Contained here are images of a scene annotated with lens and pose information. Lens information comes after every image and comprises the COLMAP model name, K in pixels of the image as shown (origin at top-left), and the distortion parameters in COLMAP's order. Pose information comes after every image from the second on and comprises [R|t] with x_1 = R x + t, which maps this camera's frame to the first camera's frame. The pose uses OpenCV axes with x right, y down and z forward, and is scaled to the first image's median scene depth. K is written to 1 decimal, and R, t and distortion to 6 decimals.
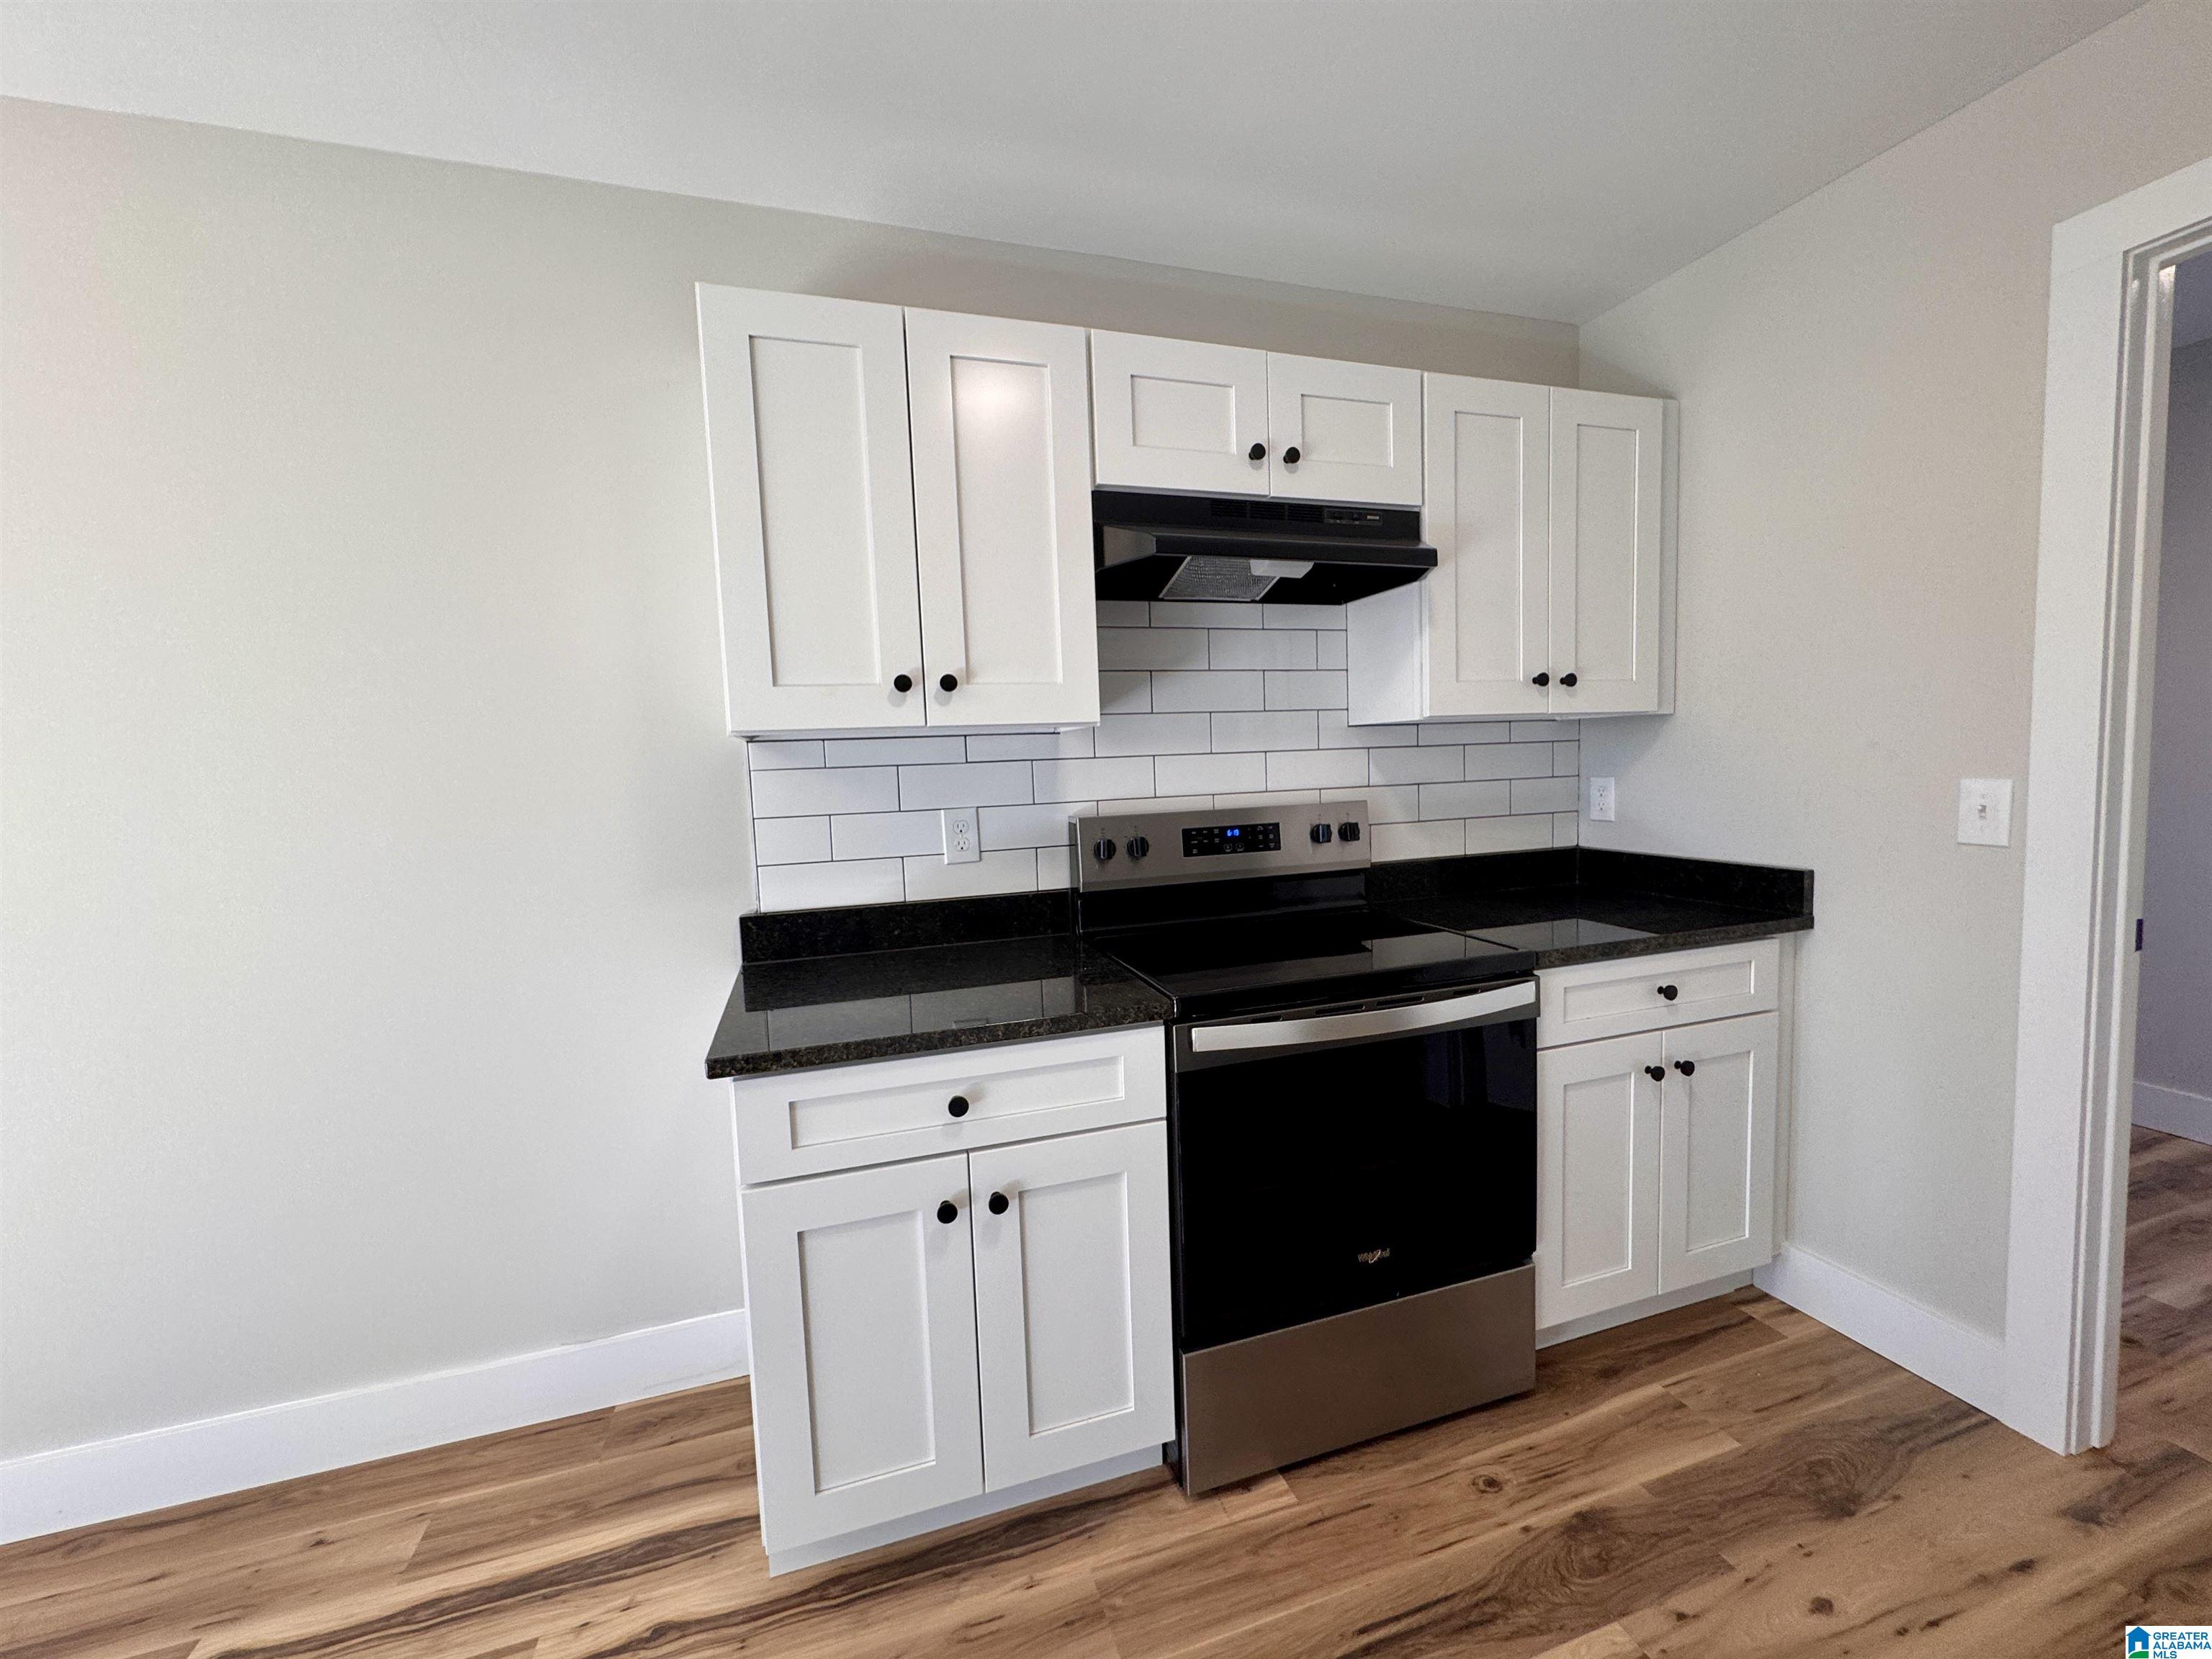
lens RADIAL K [[881.2, 0, 1110.9], [0, 881.2, 829.9], [0, 0, 1]] dist [-0.004917, 0.001035]
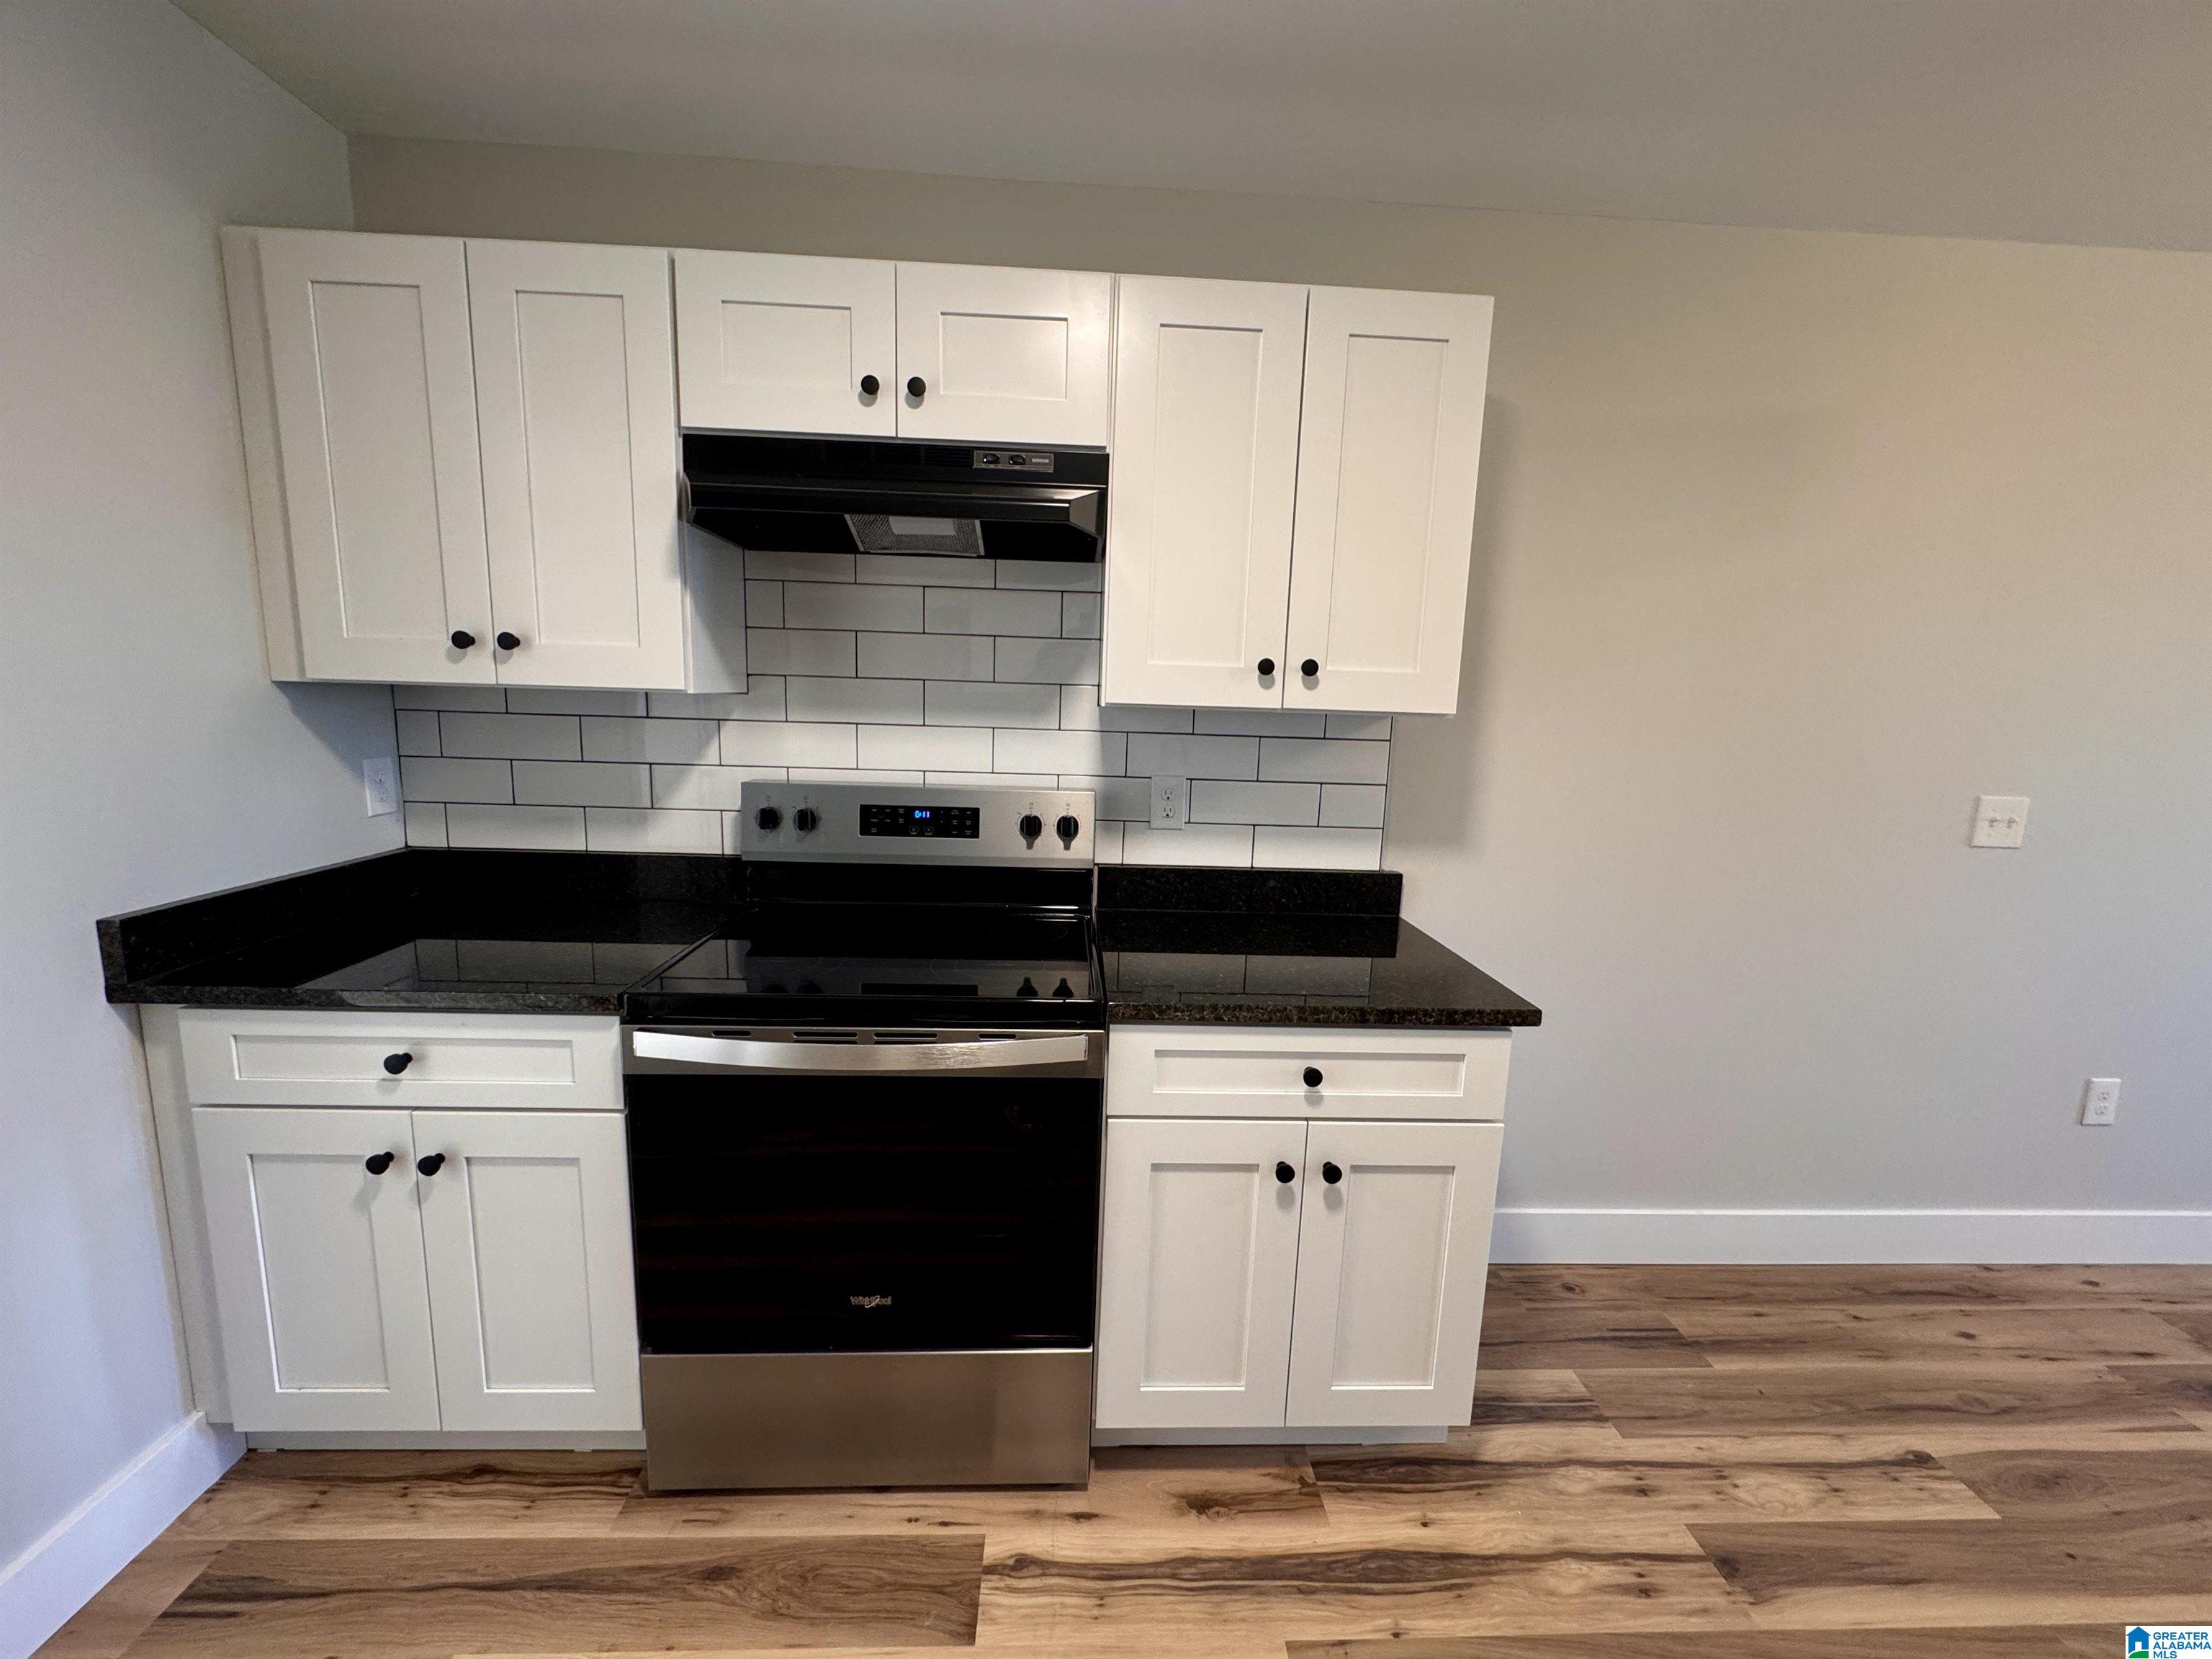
lens RADIAL K [[881.2, 0, 1122.3], [0, 881.2, 823.8], [0, 0, 1]] dist [-0.004917, 0.001035]
pose [[0.956219, 0.112055, -0.270351, 0.664063], [-0.090863, 0.991814, 0.089711, -0.099520], [0.278191, -0.061218, 0.958573, 0.207357]]
